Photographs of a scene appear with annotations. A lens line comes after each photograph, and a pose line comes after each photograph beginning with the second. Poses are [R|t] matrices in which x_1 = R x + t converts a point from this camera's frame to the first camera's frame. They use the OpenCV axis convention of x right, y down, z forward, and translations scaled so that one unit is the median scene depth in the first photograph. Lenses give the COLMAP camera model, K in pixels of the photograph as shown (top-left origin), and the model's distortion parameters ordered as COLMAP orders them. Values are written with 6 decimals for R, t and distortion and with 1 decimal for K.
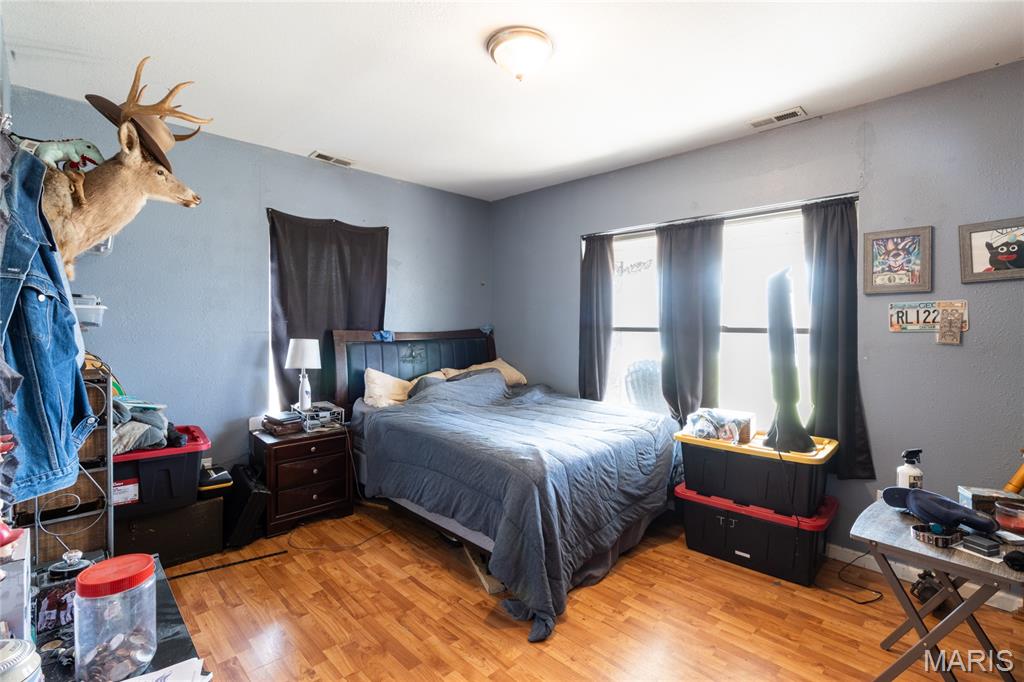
lens RADIAL K [[474.6, 0, 531.8], [0, 474.6, 327.8], [0, 0, 1]] dist [-0.000100, 0.000062]
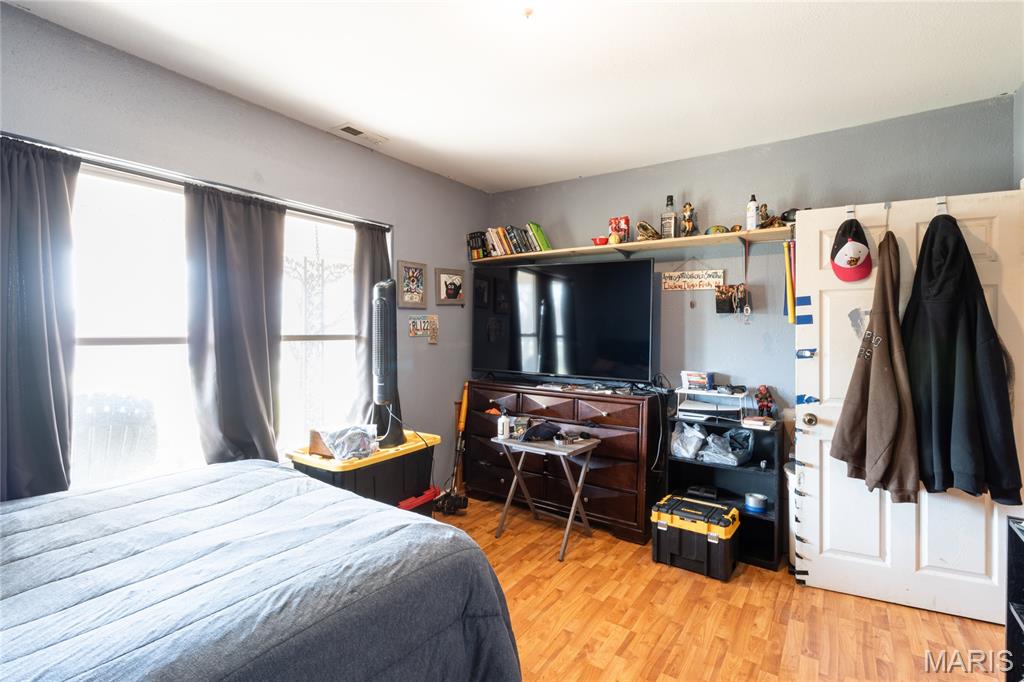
lens RADIAL K [[474.6, 0, 531.8], [0, 474.6, 327.8], [0, 0, 1]] dist [-0.000100, 0.000062]
pose [[-0.185532, 0.007503, 0.982610, -0.633539], [0.011430, 0.999920, -0.005477, -0.005670], [-0.982572, 0.010215, -0.185603, 0.908322]]
